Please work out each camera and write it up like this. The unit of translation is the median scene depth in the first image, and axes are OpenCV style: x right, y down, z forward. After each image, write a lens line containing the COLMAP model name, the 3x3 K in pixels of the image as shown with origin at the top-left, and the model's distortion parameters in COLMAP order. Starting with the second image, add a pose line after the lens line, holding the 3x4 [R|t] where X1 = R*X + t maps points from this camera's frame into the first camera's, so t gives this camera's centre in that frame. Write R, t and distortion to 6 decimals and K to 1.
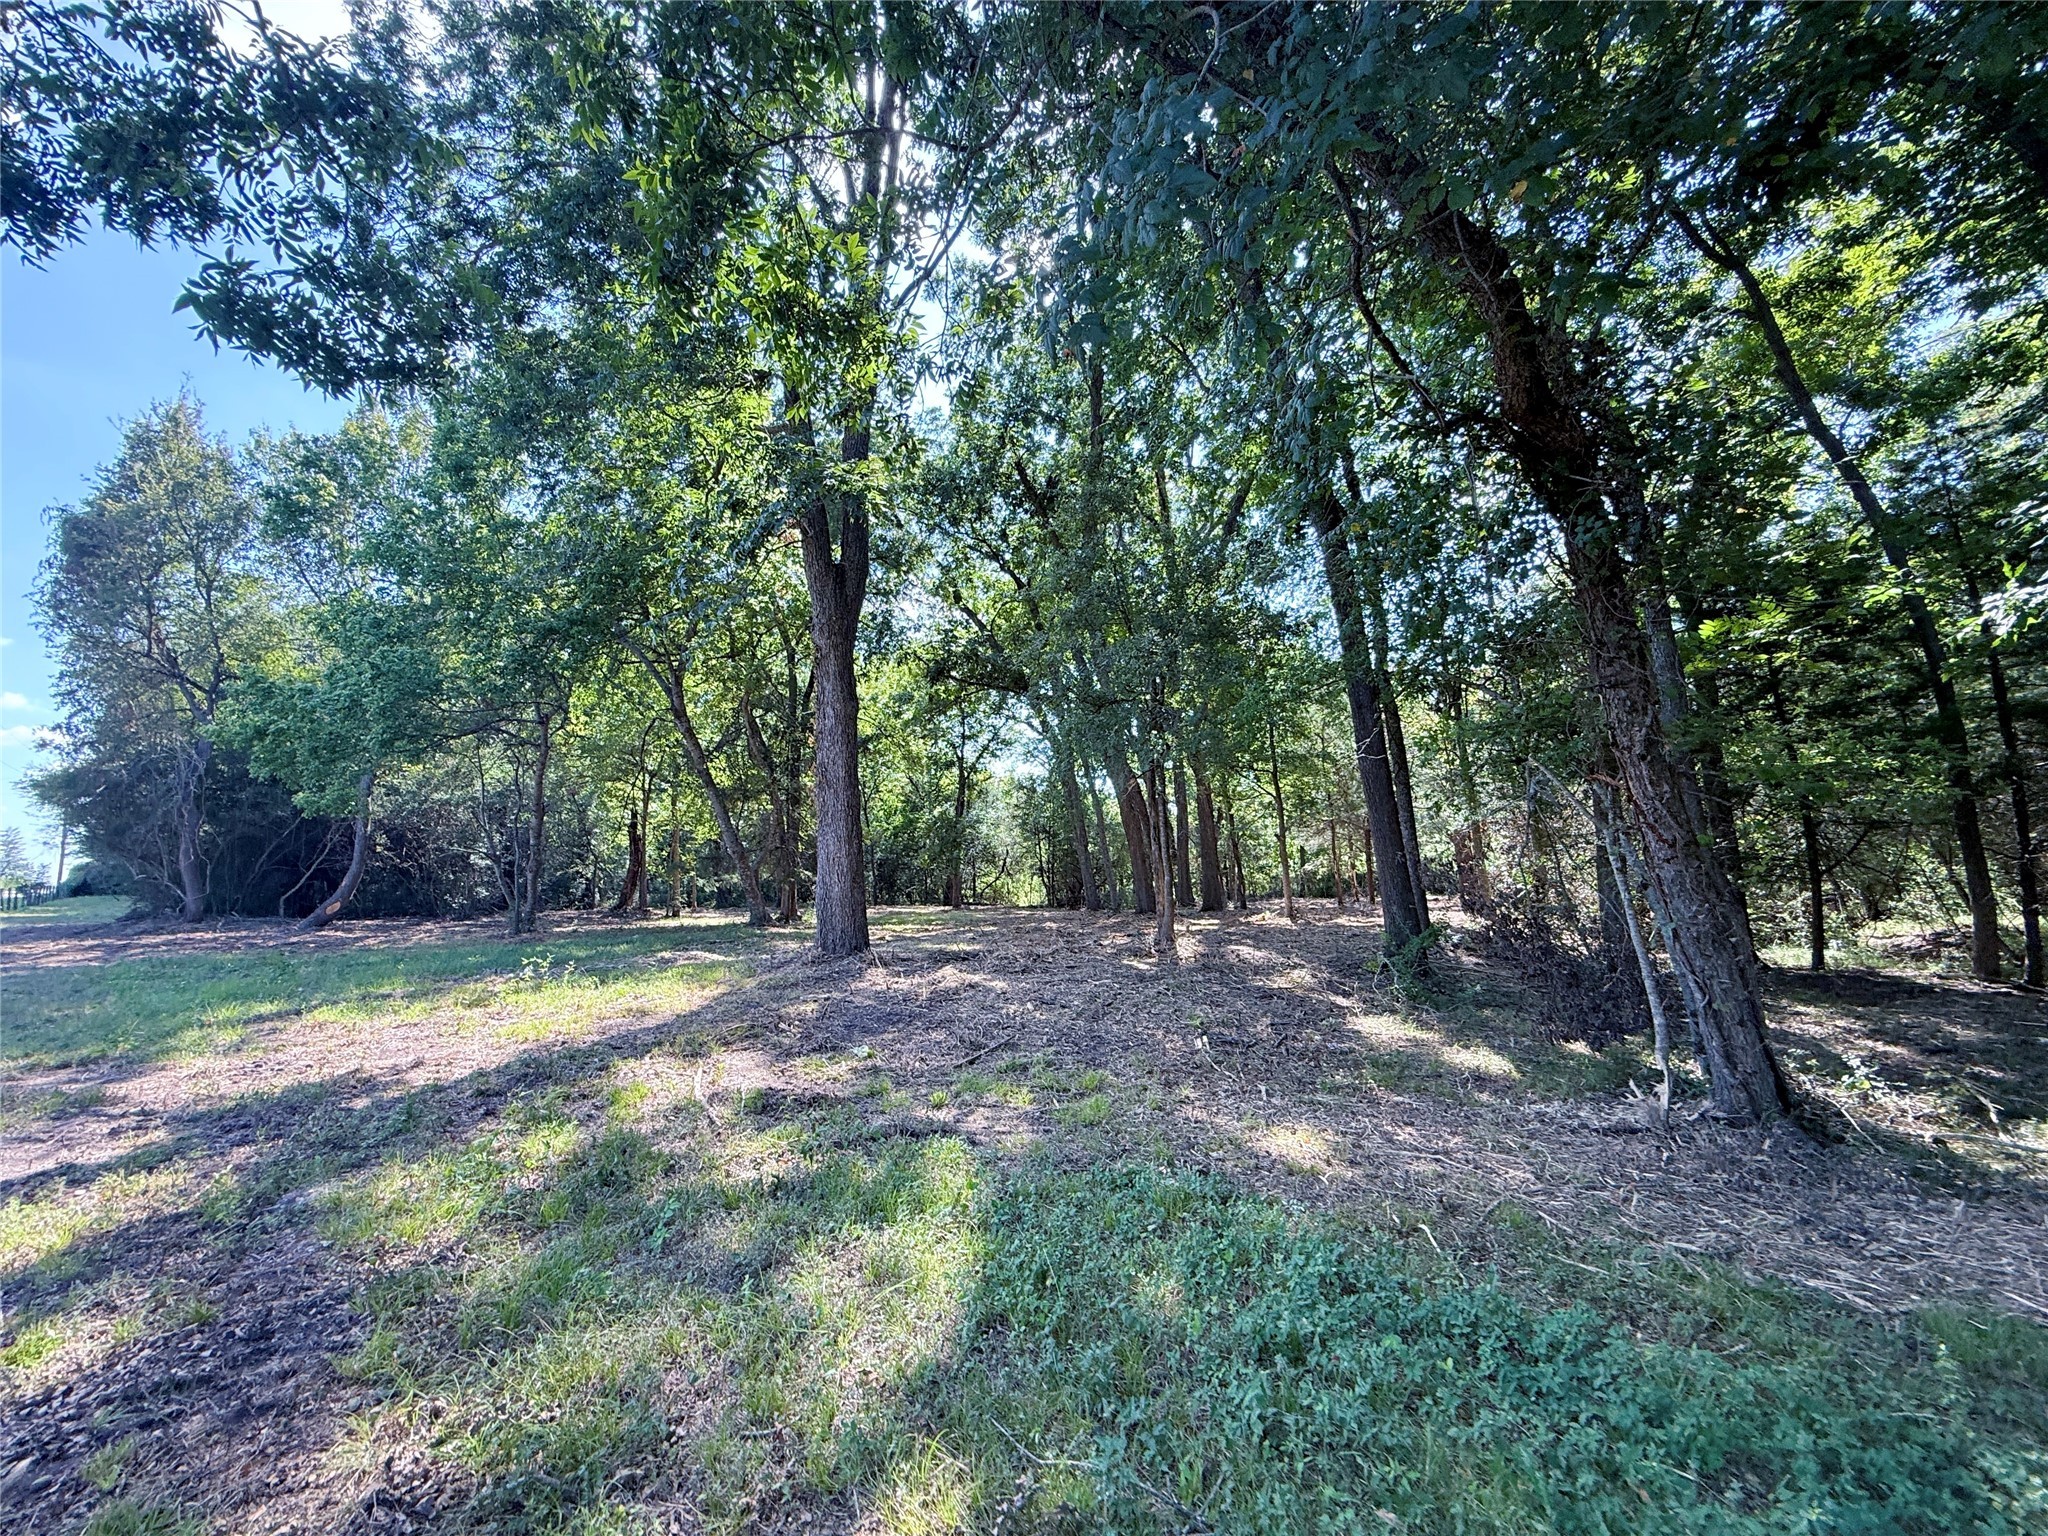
lens RADIAL K [[817.7, 0, 1023.3], [0, 817.7, 767.4], [0, 0, 1]] dist [-0.003195, -0.000191]
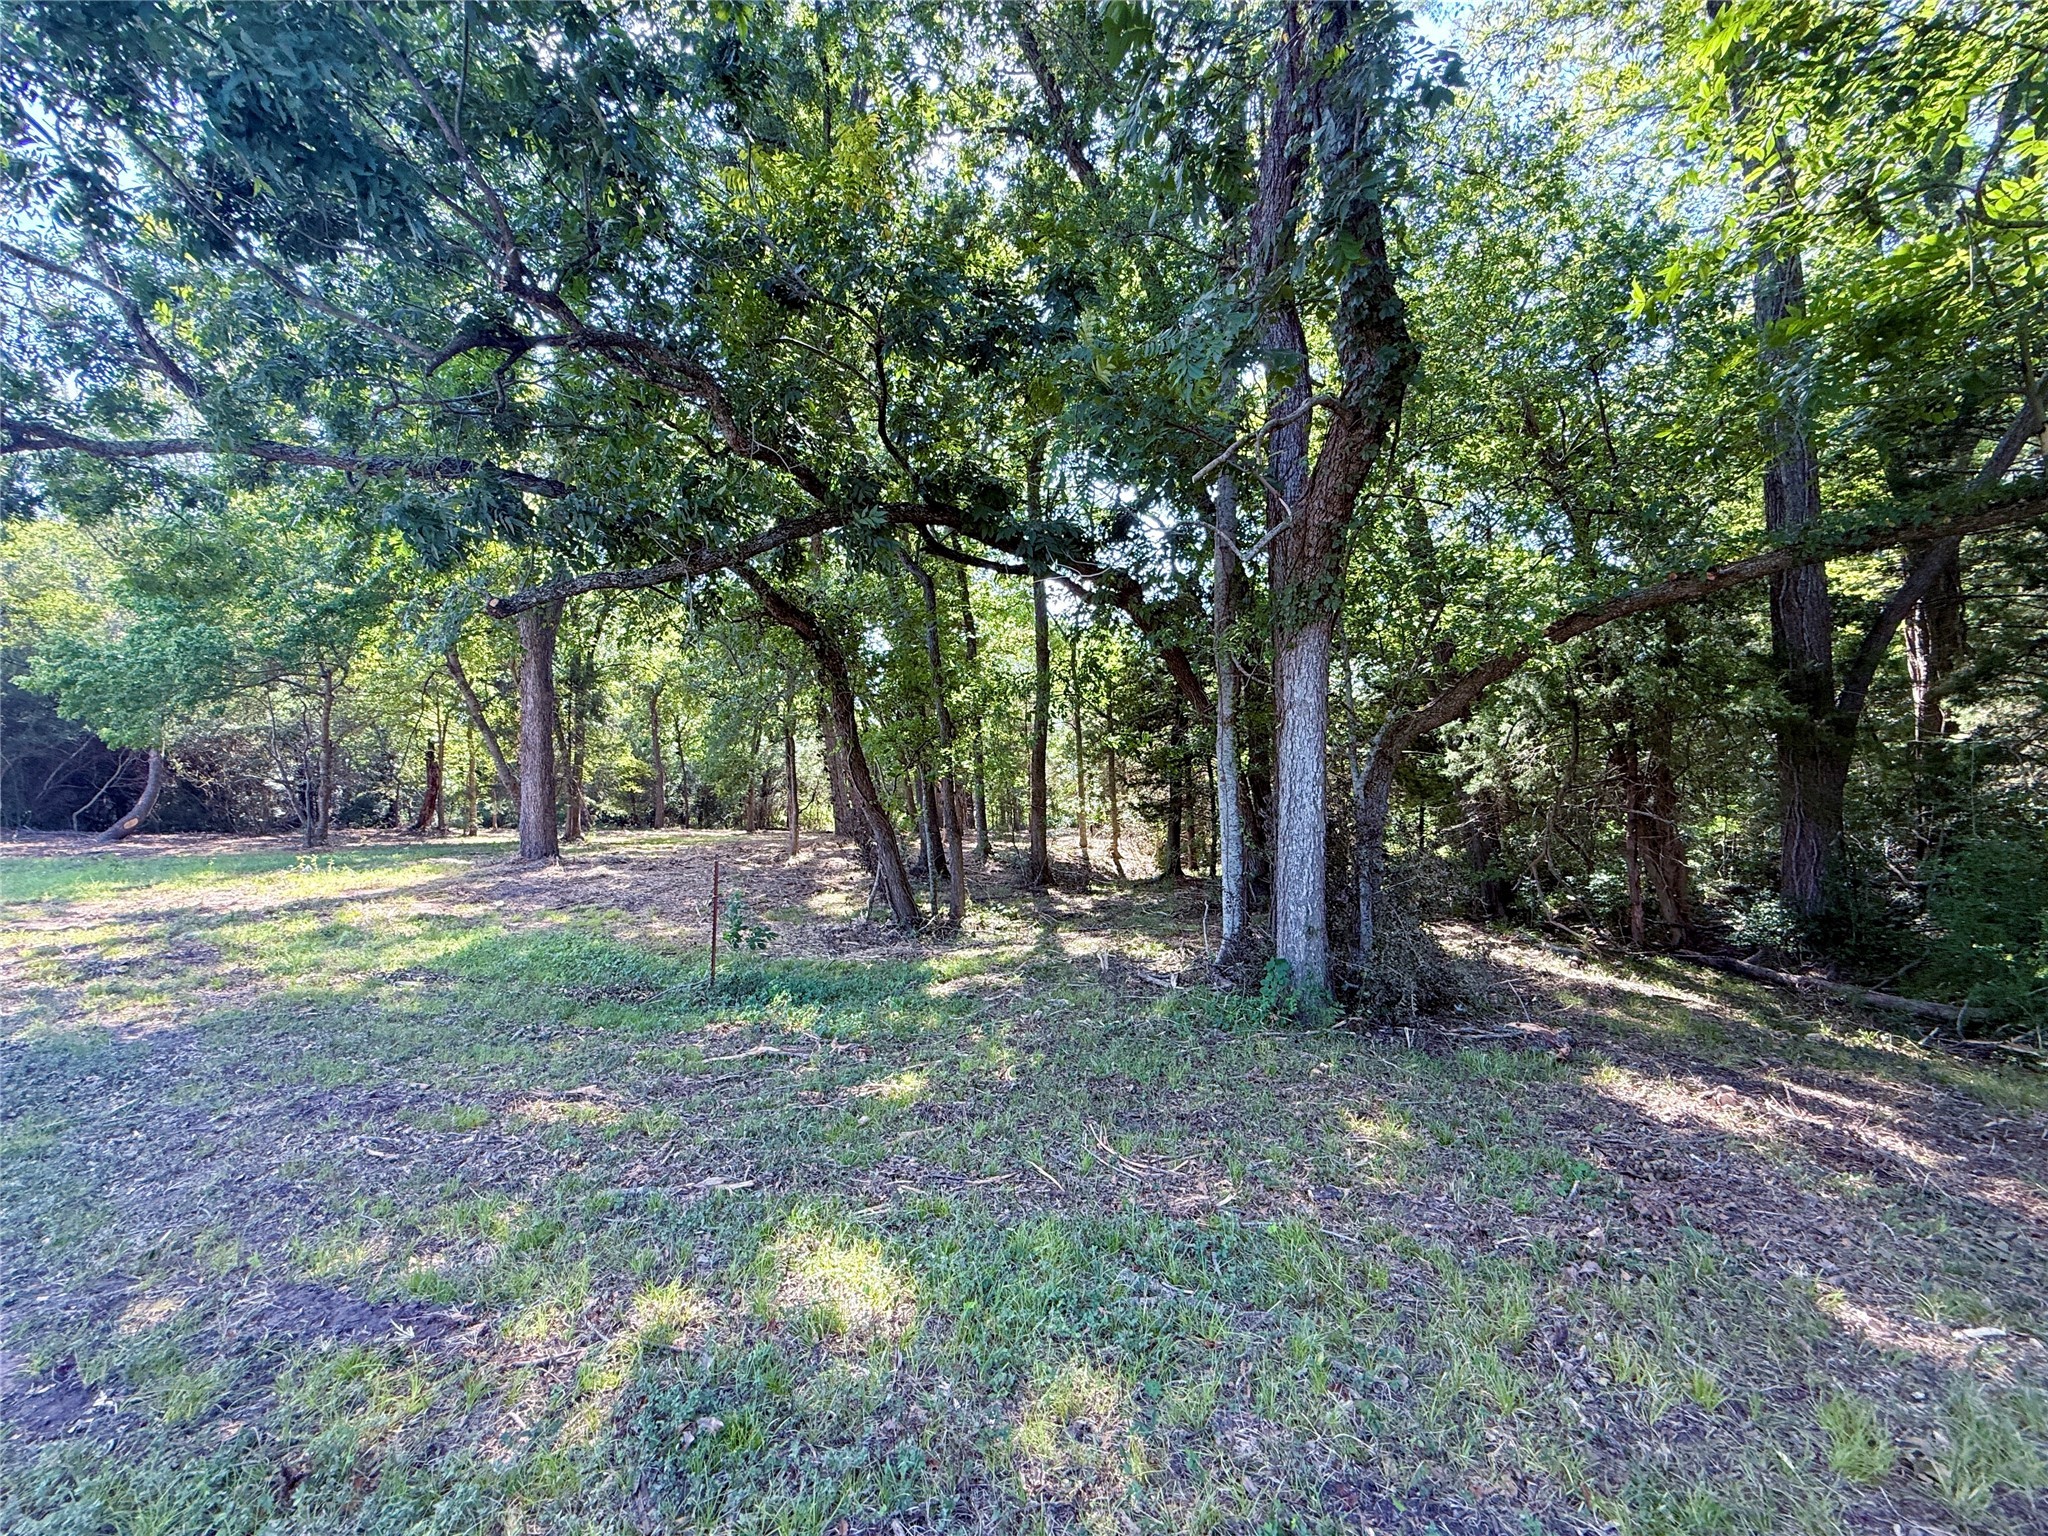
lens RADIAL K [[817.7, 0, 1024.9], [0, 817.7, 772.1], [0, 0, 1]] dist [-0.003195, -0.000191]
pose [[0.987605, 0.024522, 0.155035, 0.199642], [-0.038899, 0.995147, 0.090389, -0.048023], [-0.152066, -0.095300, 0.983765, -0.287964]]
